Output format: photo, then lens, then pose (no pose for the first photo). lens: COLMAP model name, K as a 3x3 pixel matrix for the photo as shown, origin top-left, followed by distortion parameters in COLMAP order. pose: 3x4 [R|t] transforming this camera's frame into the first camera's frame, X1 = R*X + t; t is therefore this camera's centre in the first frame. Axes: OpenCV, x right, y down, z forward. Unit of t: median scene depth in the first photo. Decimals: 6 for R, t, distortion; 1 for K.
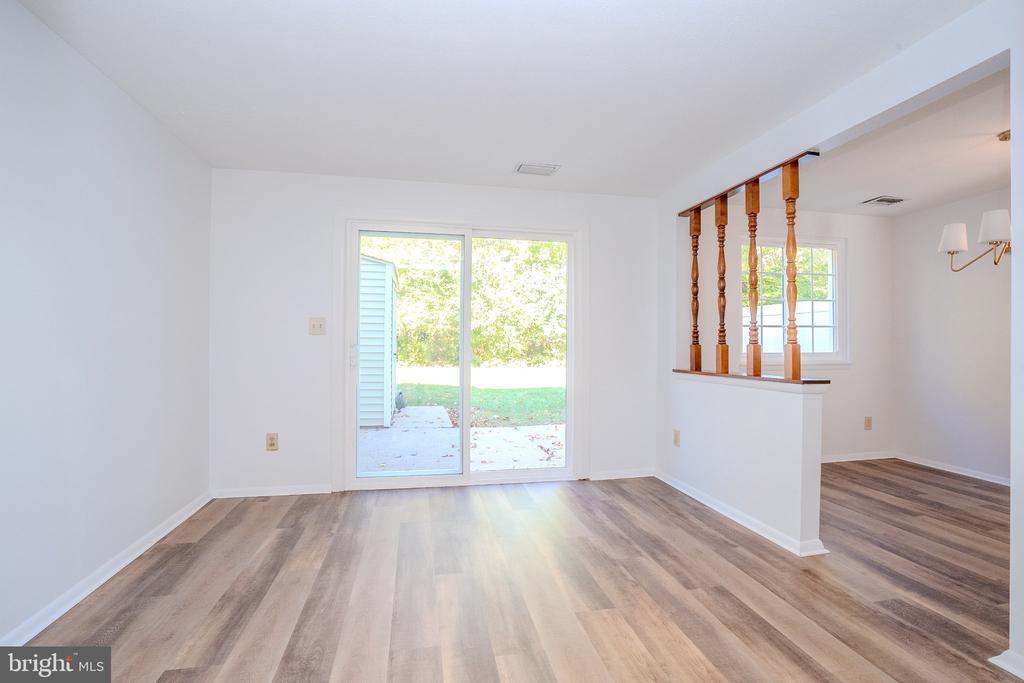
lens RADIAL K [[469.7, 0, 512.4], [0, 469.7, 337.5], [0, 0, 1]] dist [-0.057207, 0.020376]
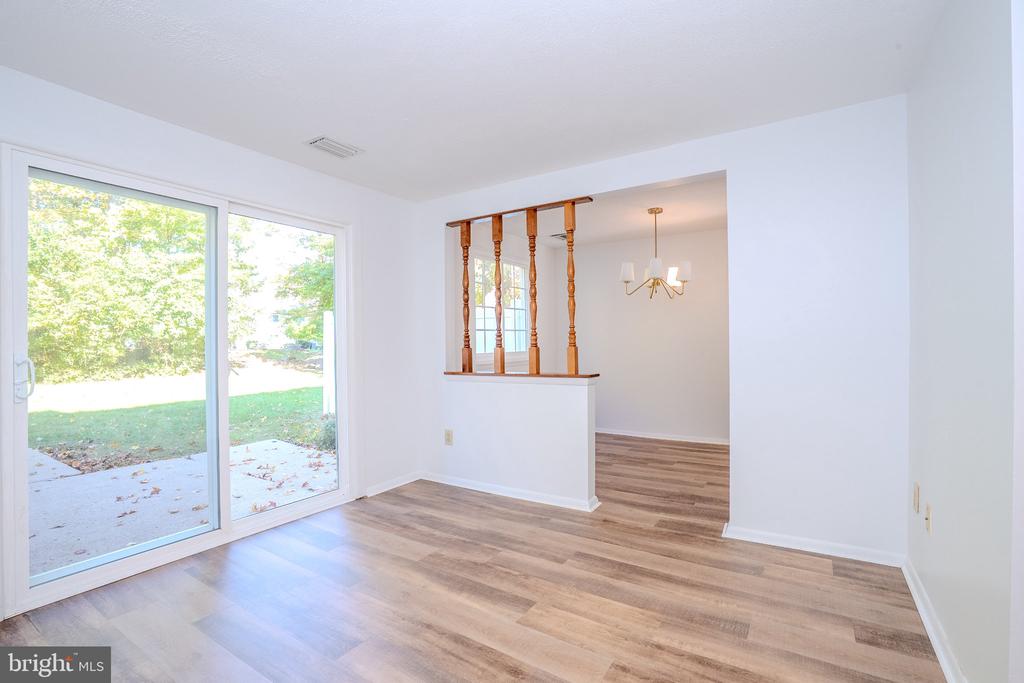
lens RADIAL K [[469.7, 0, 510.4], [0, 469.7, 339.9], [0, 0, 1]] dist [-0.057207, 0.020376]
pose [[0.700345, -0.012697, 0.713692, -0.303957], [0.007836, 0.999918, 0.010099, -0.013211], [-0.713762, -0.001481, 0.700387, 0.162837]]
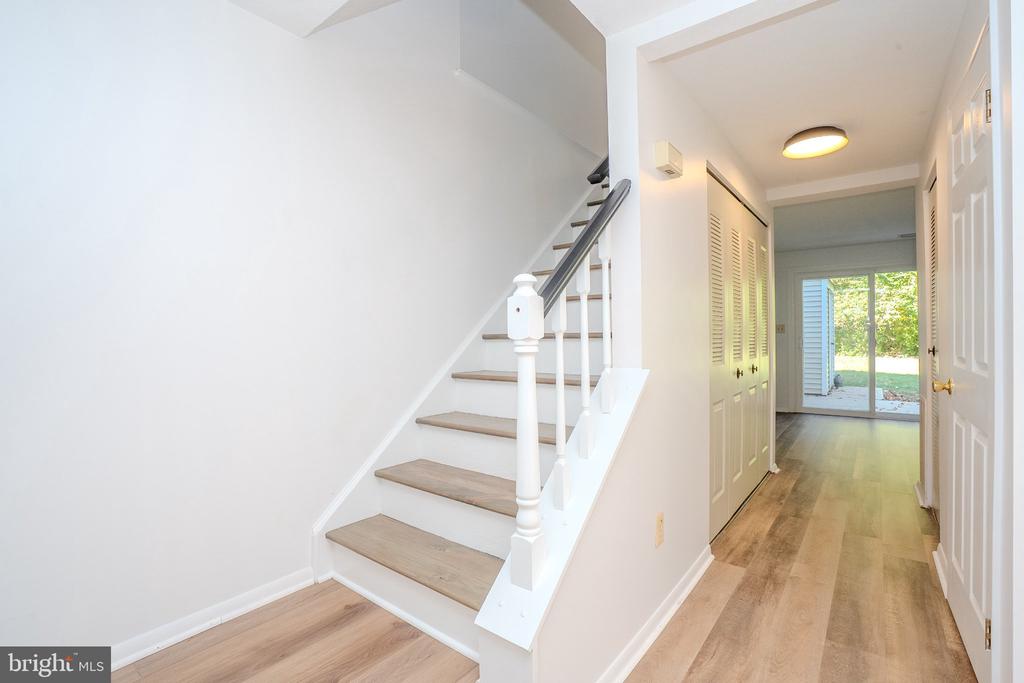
lens RADIAL K [[469.7, 0, 509.6], [0, 469.7, 336.7], [0, 0, 1]] dist [-0.057207, 0.020376]
pose [[0.638356, -0.011226, -0.769660, 0.357092], [0.024872, 0.999672, 0.006049, -0.029196], [0.769340, -0.023004, 0.638426, -1.135454]]
